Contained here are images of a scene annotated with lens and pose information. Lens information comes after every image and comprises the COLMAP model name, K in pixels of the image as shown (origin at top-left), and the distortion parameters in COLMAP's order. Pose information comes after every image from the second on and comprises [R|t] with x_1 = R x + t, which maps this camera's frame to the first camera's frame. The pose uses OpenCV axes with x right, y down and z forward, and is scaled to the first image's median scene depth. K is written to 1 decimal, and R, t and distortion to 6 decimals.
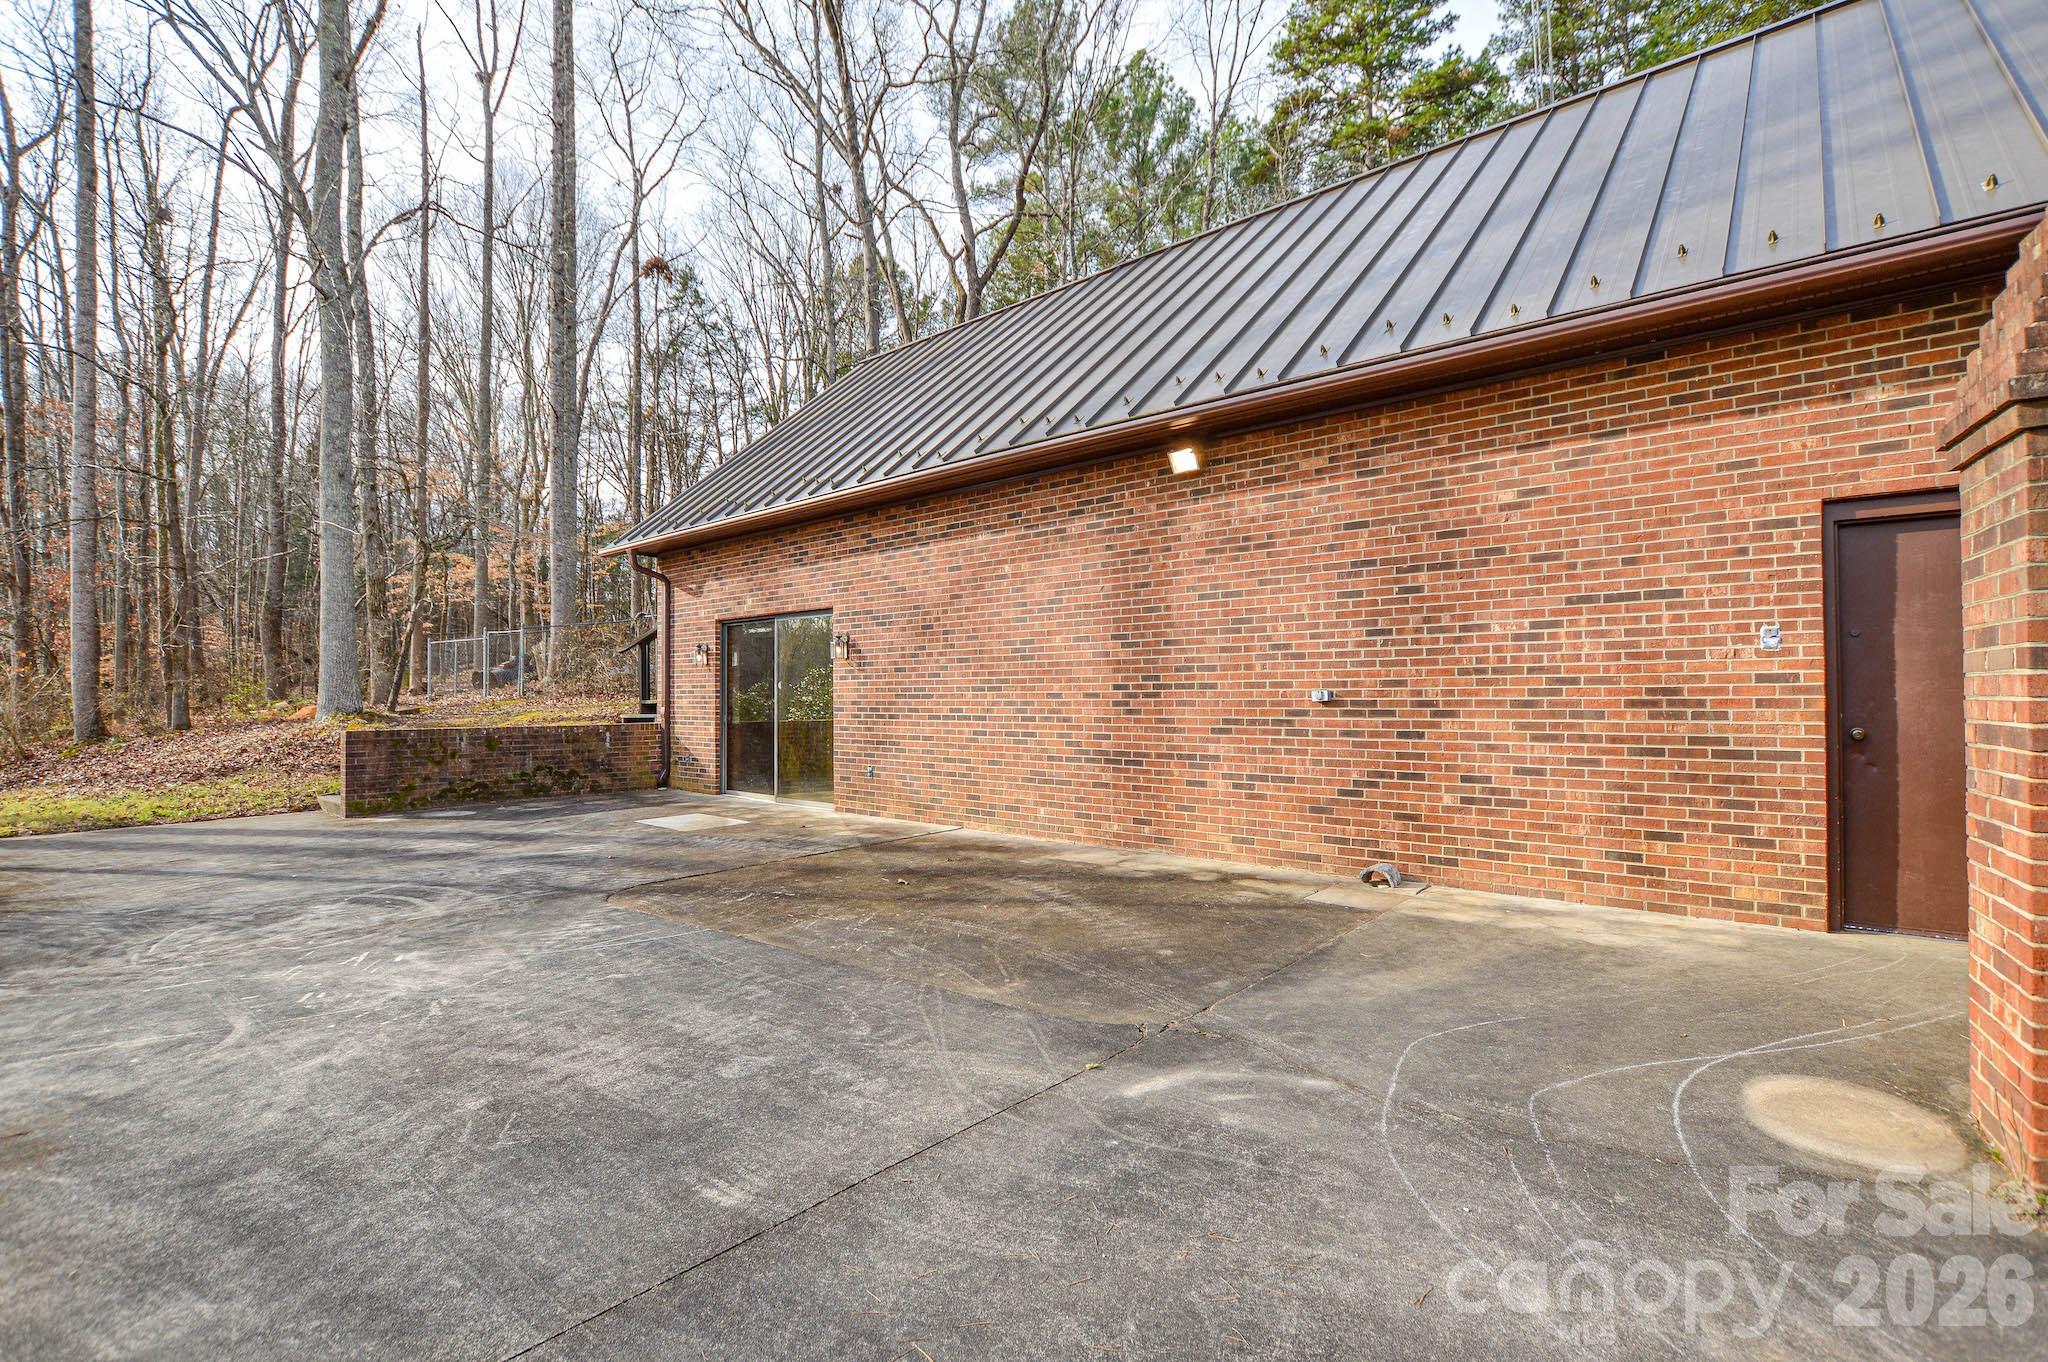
lens RADIAL K [[935.8, 0, 1024.1], [0, 935.8, 678.4], [0, 0, 1]] dist [-0.023199, 0.002021]
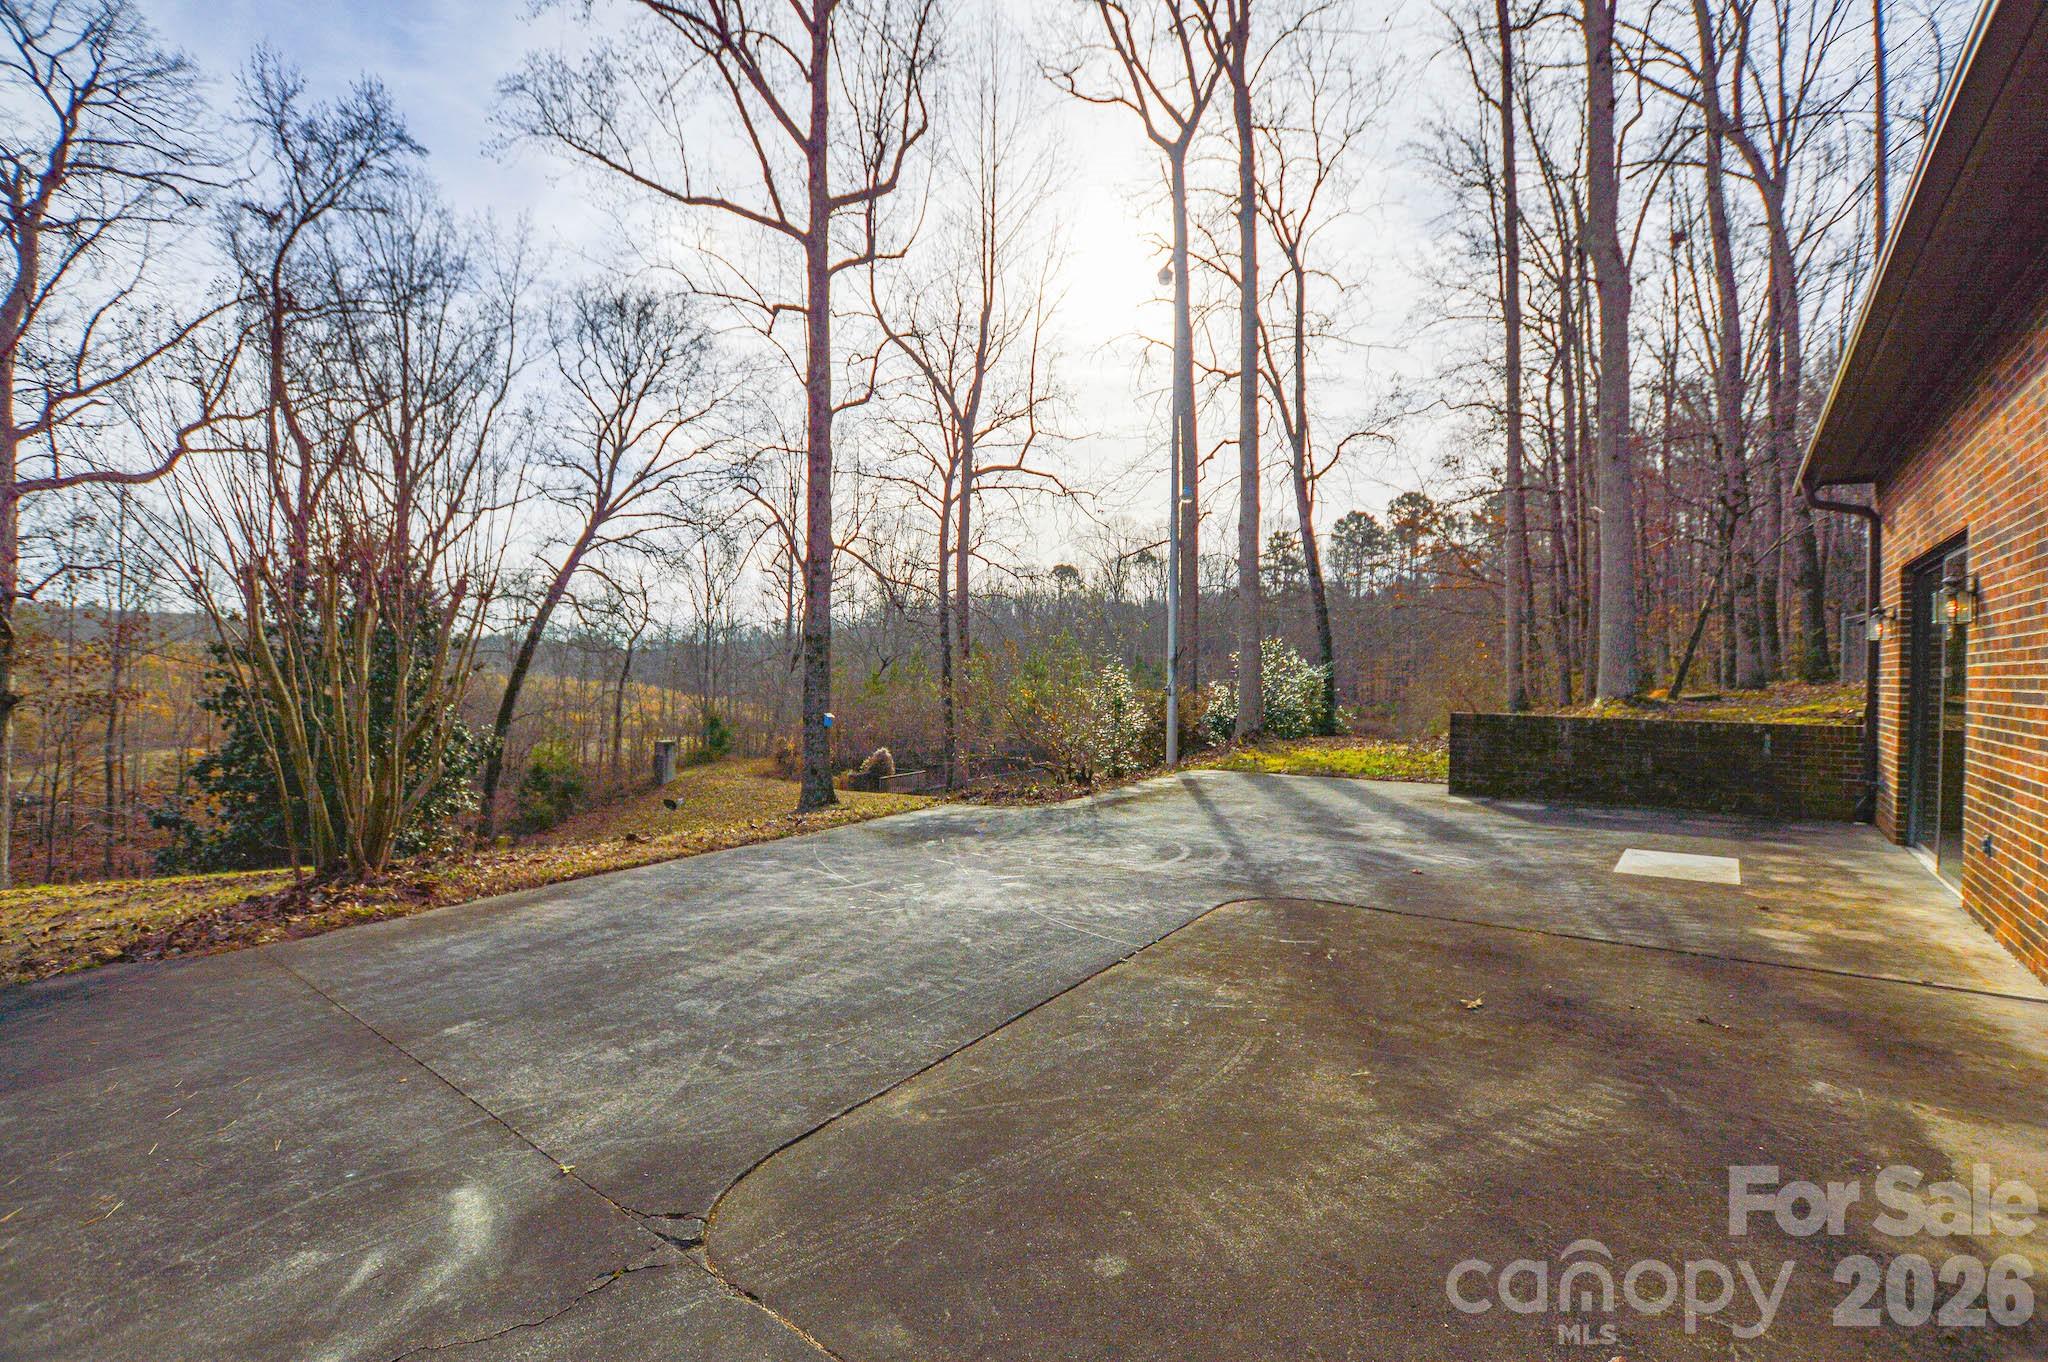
lens RADIAL K [[935.8, 0, 1027.3], [0, 935.8, 679.8], [0, 0, 1]] dist [-0.023199, 0.002021]
pose [[0.050331, 0.012567, -0.998654, 0.732773], [0.007976, 0.999884, 0.012984, 0.006016], [0.998701, -0.008619, 0.050225, 1.162757]]
